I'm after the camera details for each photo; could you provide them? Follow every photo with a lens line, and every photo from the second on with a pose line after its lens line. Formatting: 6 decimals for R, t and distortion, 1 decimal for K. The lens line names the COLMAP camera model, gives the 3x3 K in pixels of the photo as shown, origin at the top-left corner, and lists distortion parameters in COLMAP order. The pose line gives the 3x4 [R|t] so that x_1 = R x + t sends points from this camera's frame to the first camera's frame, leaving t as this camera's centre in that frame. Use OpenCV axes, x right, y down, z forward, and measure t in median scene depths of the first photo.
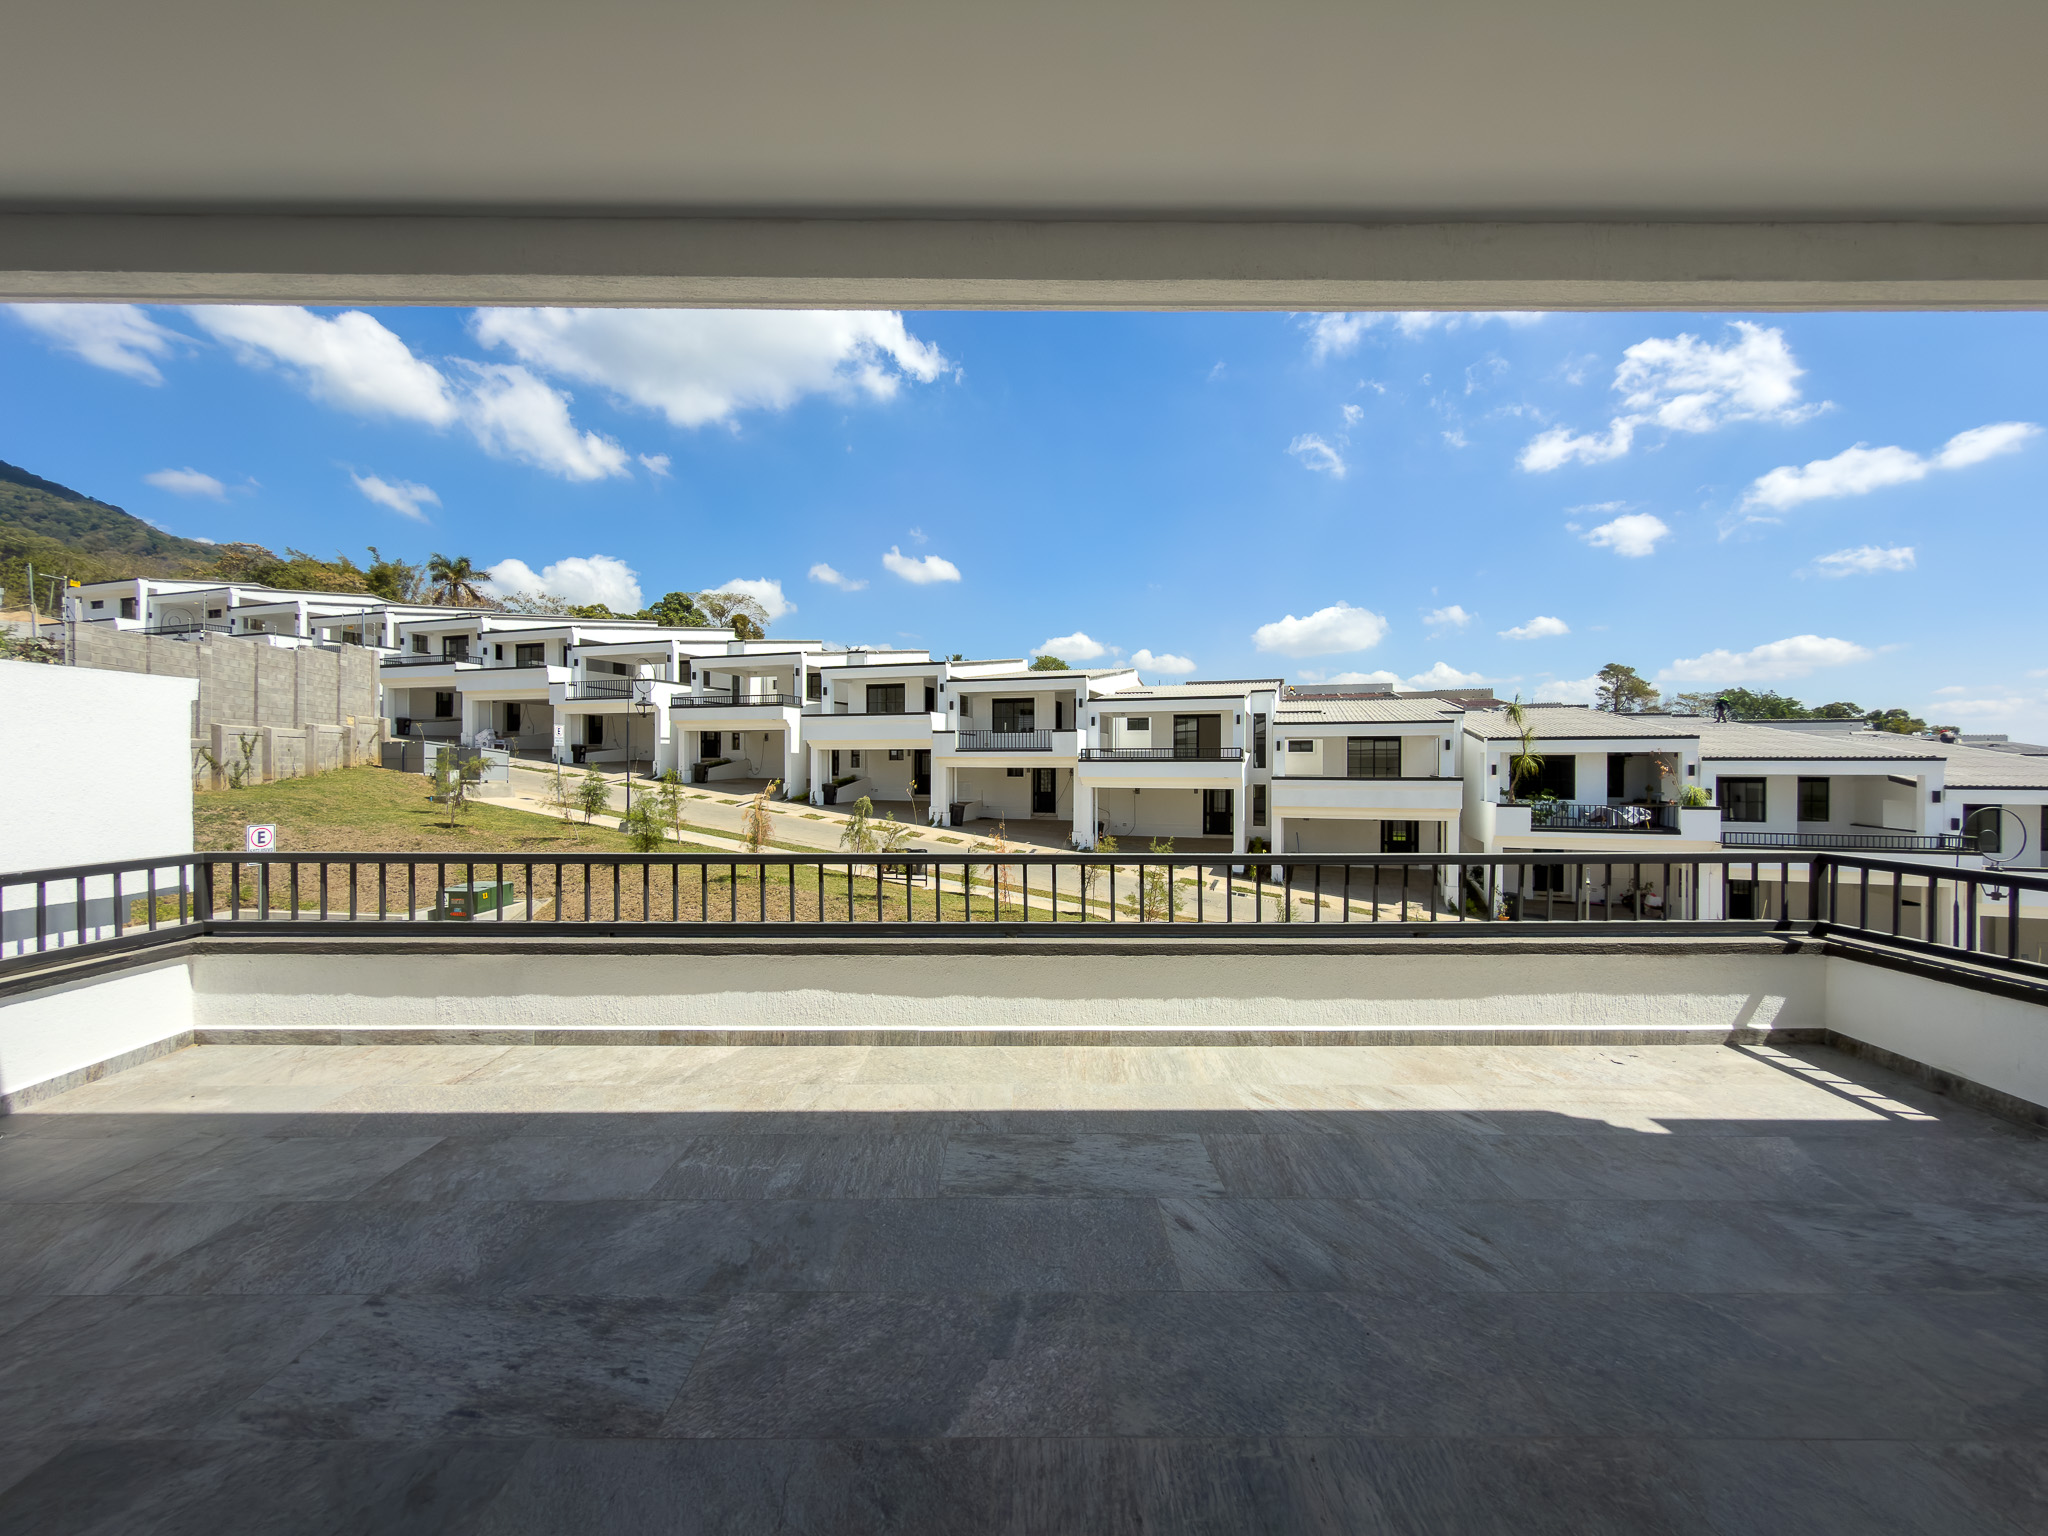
lens RADIAL K [[822.9, 0, 1020.5], [0, 822.9, 765.2], [0, 0, 1]] dist [0.000037, 0.000519]
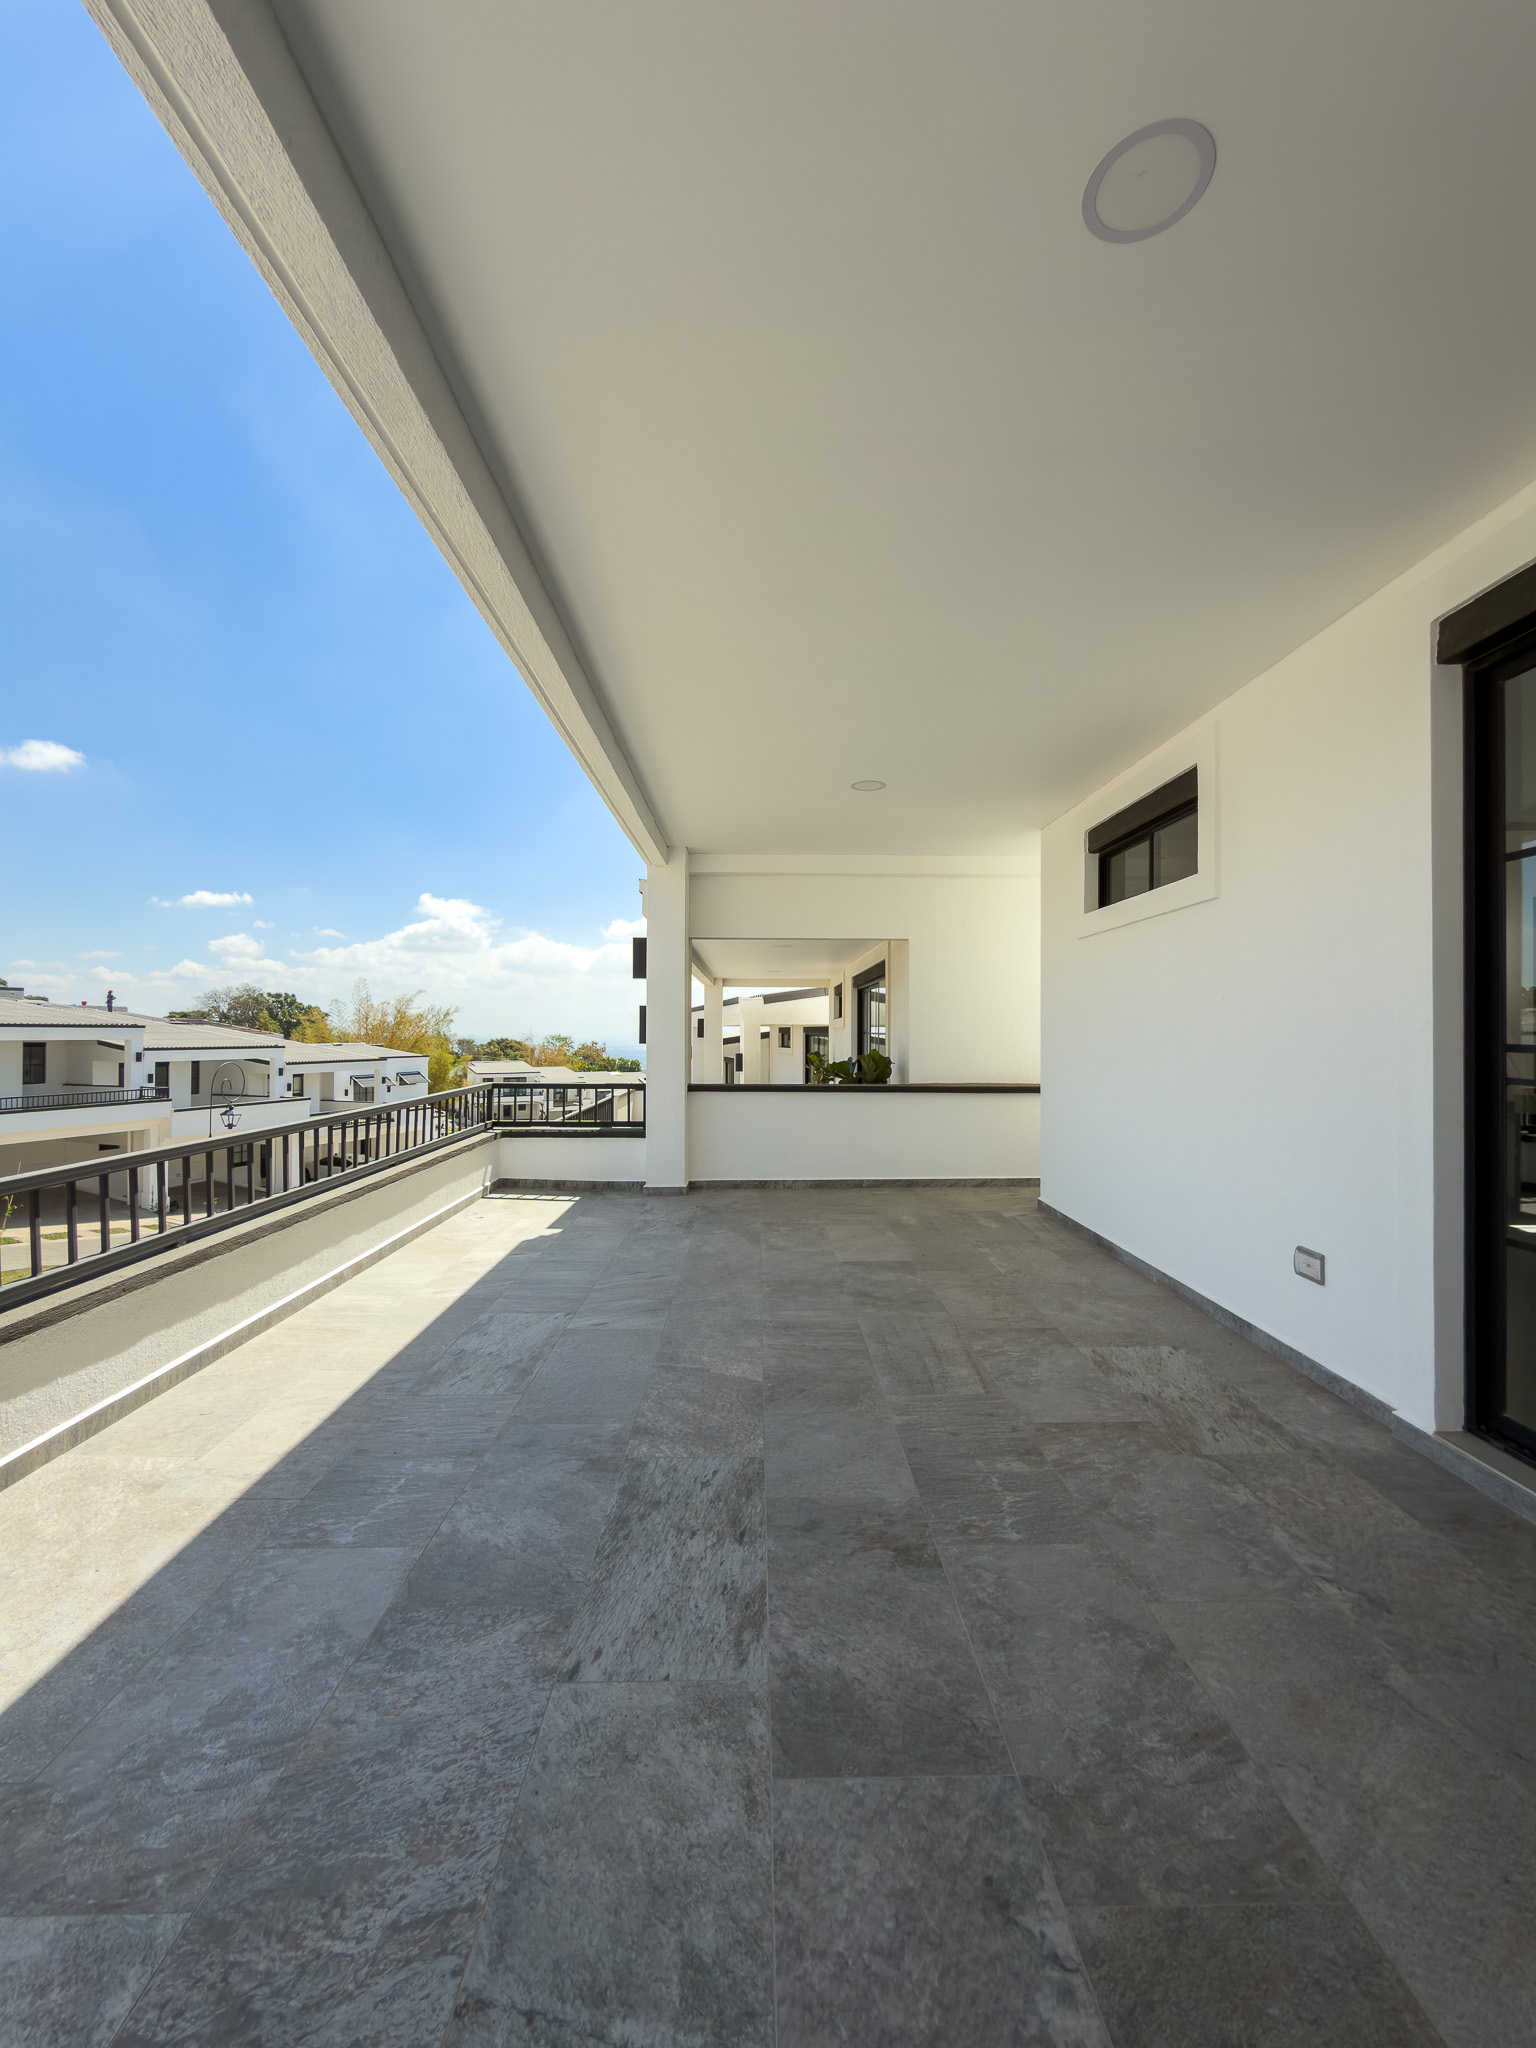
lens RADIAL K [[822.9, 0, 772.2], [0, 822.9, 1021.5], [0, 0, 1]] dist [0.000037, 0.000519]
pose [[-0.014923, 0.011270, 0.999825, -0.872693], [-0.000362, 0.999936, -0.011276, -0.008449], [-0.999889, -0.000530, -0.014918, 0.424806]]
